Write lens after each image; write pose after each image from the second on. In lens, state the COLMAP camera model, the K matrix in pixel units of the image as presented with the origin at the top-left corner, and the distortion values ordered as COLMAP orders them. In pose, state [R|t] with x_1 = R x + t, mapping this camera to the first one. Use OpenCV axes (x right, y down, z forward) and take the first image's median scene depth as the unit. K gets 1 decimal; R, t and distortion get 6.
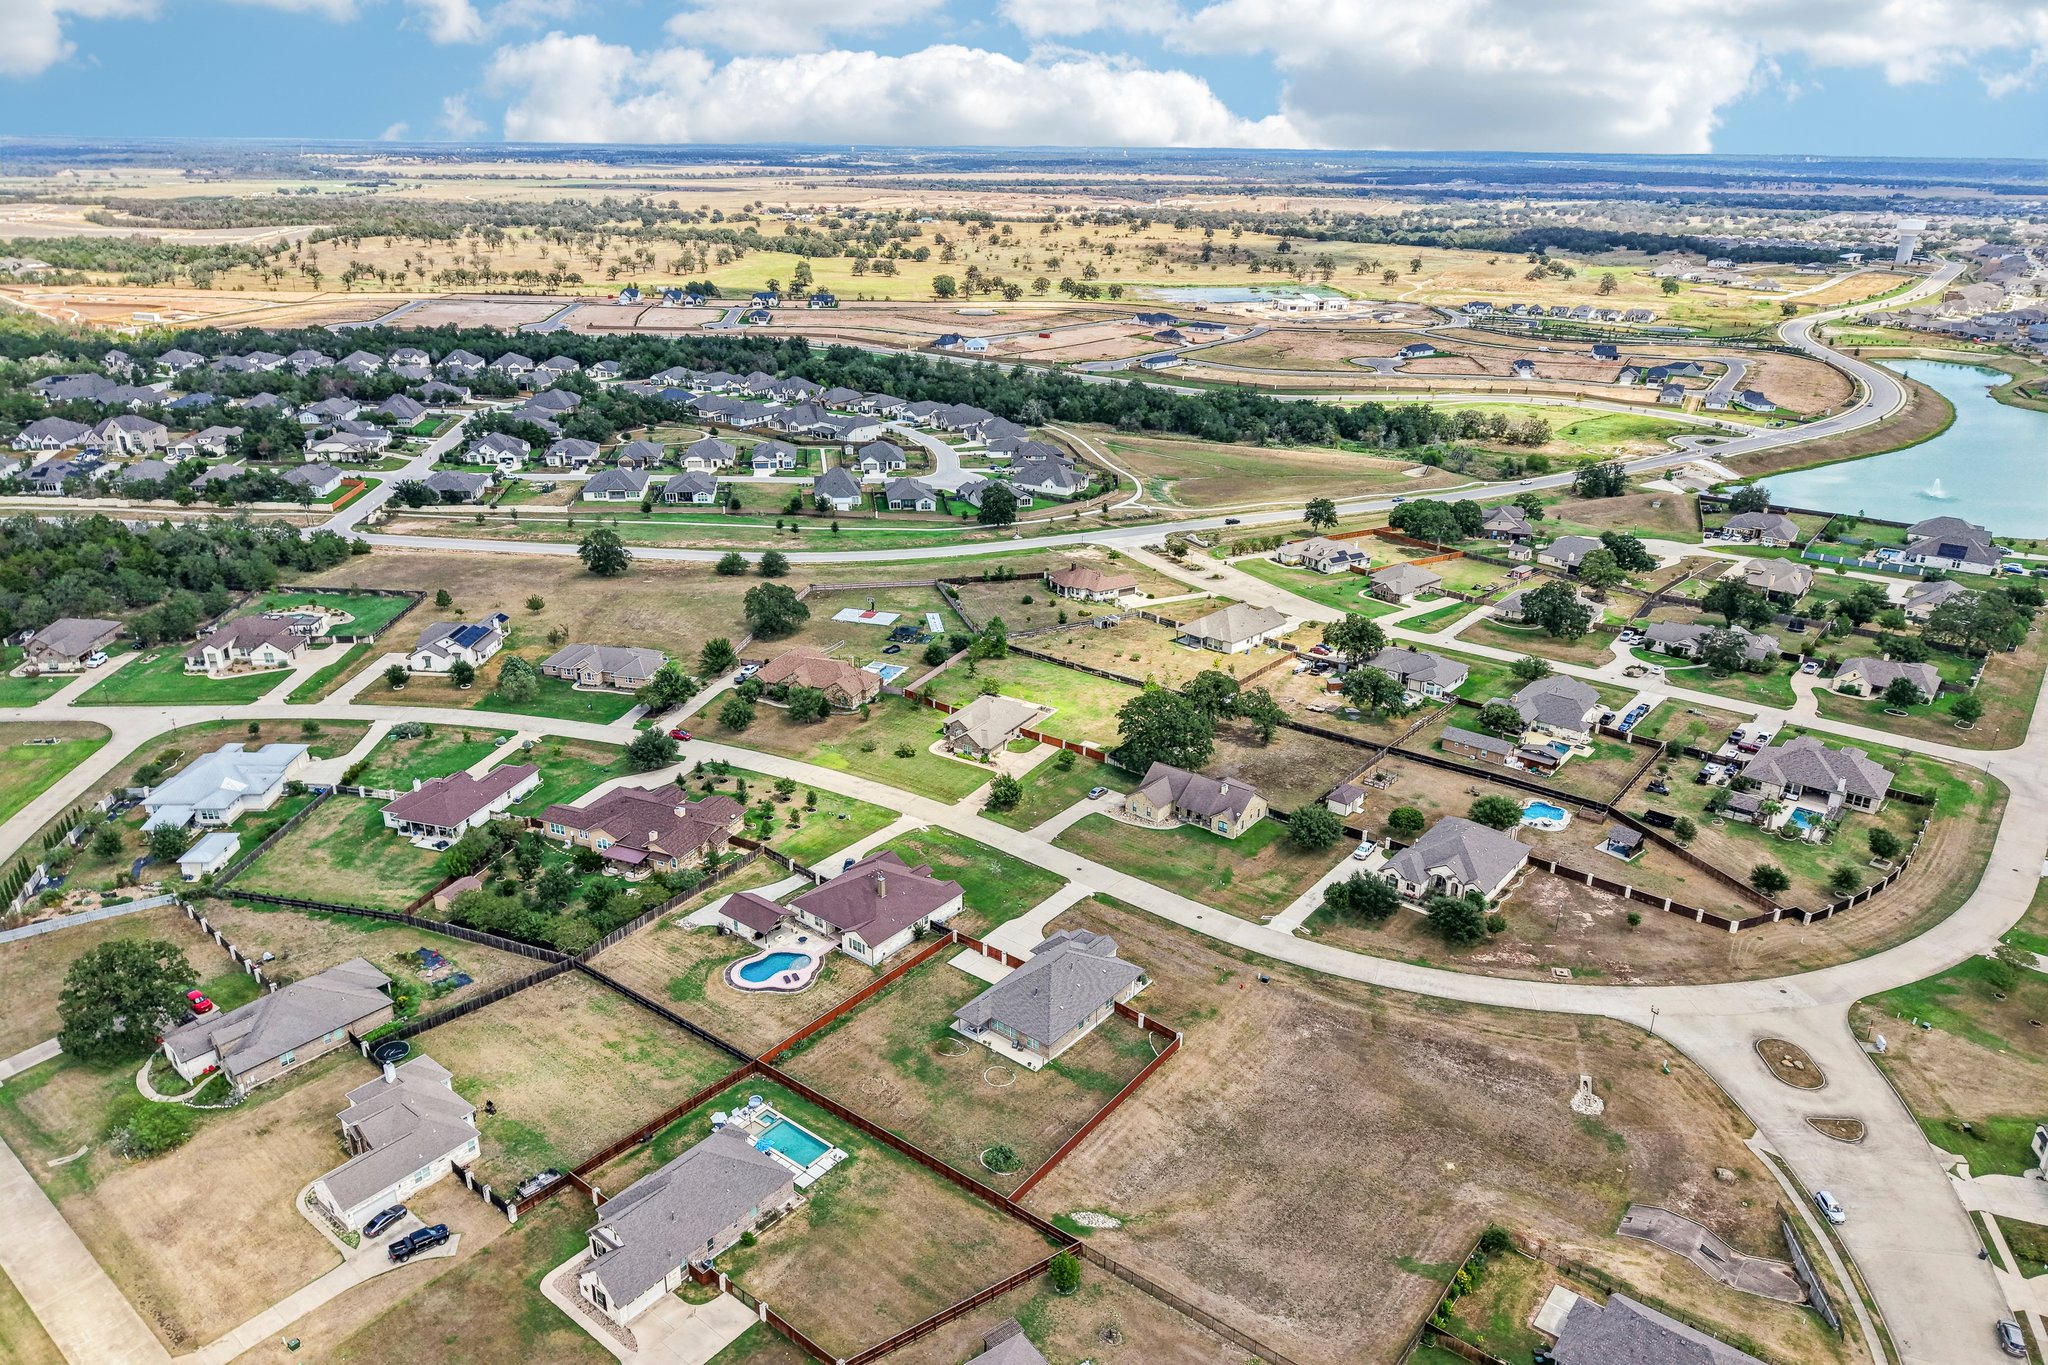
lens RADIAL K [[1359.6, 0, 1024.4], [0, 1359.6, 696.4], [0, 0, 1]] dist [0.084725, -0.117174]
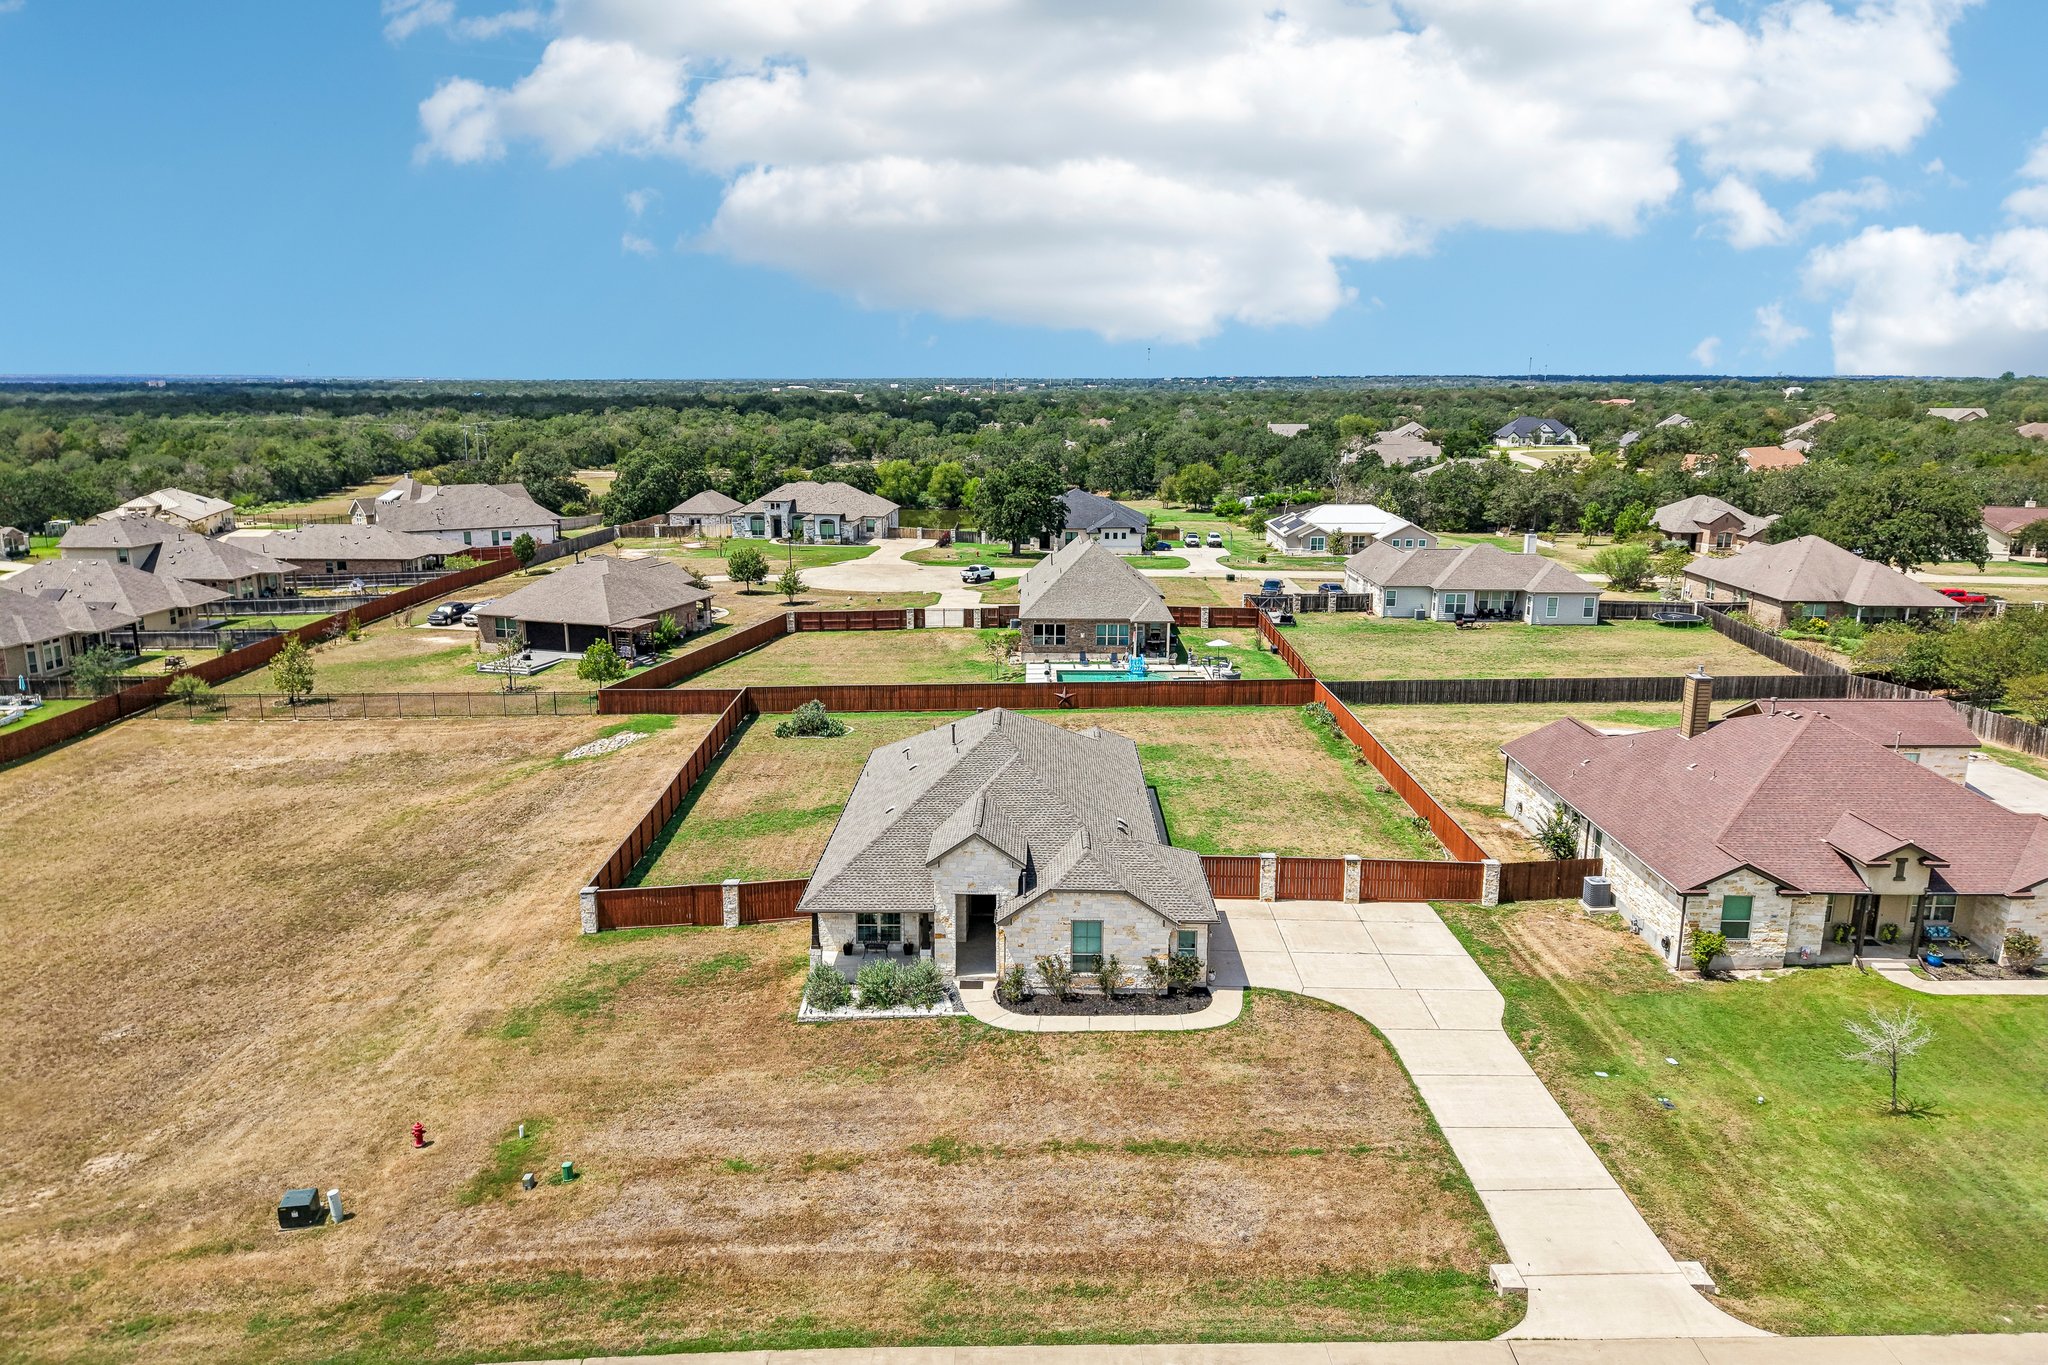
lens RADIAL K [[1359.6, 0, 1024.4], [0, 1359.6, 696.4], [0, 0, 1]] dist [0.084725, -0.117174]
pose [[-0.789379, 0.128231, -0.600364, 0.153557], [-0.239527, 0.836100, 0.493521, 0.017897], [0.565249, 0.533379, -0.629286, 0.863115]]
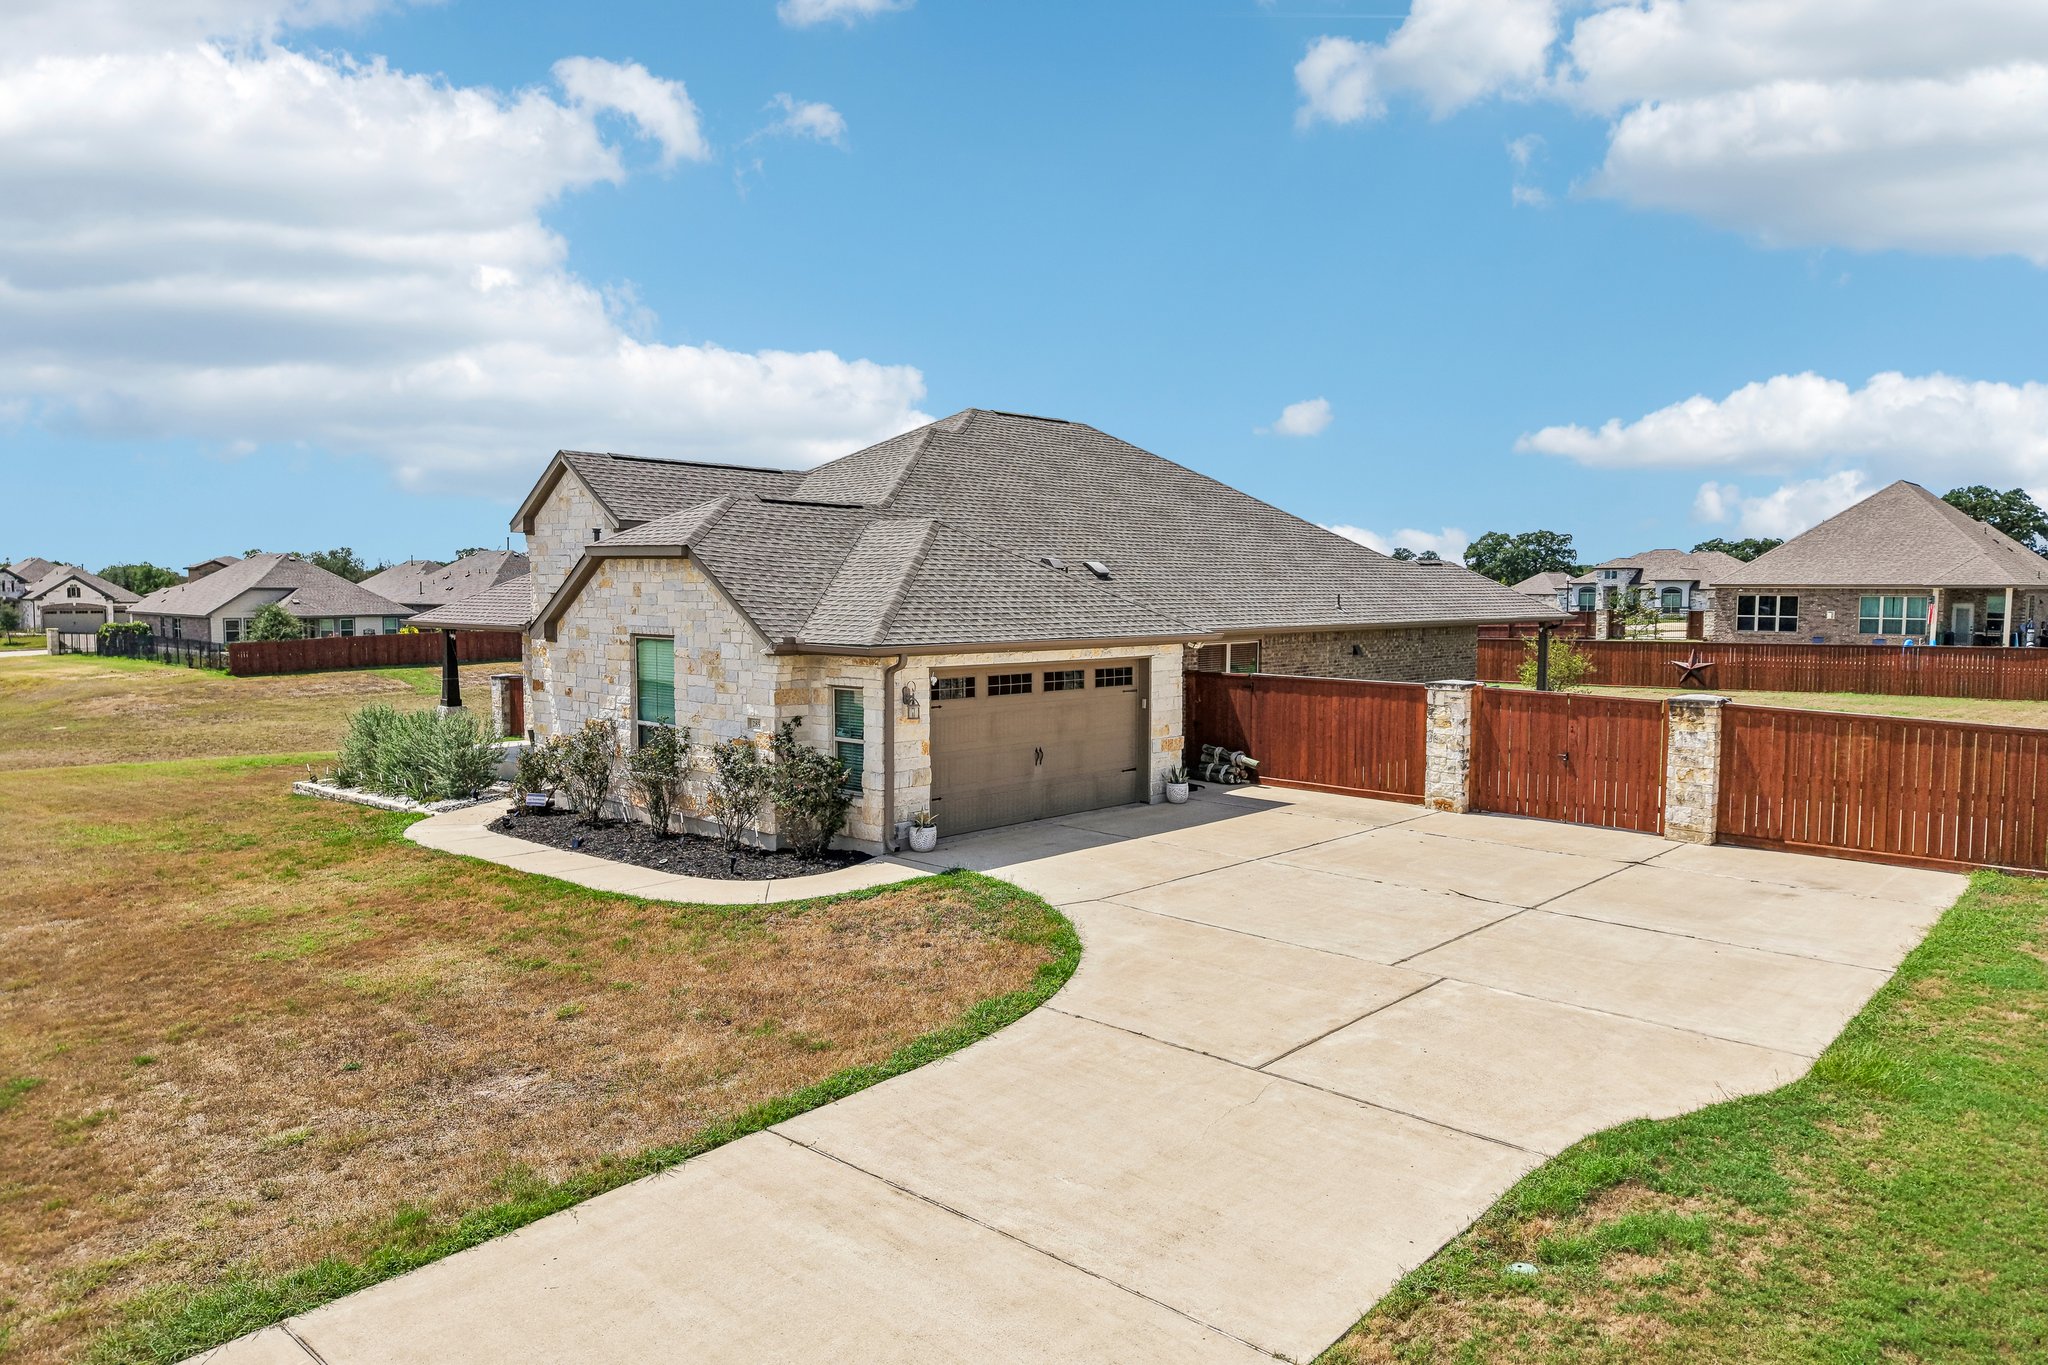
lens RADIAL K [[1366.3, 0, 1013.6], [0, 1366.3, 698.6], [0, 0, 1]] dist [0.019117, -0.004774]
pose [[-0.996321, -0.017945, 0.083796, 0.008461], [0.021861, 0.892259, 0.450995, 0.105258], [-0.082860, 0.451168, -0.888584, 0.833499]]
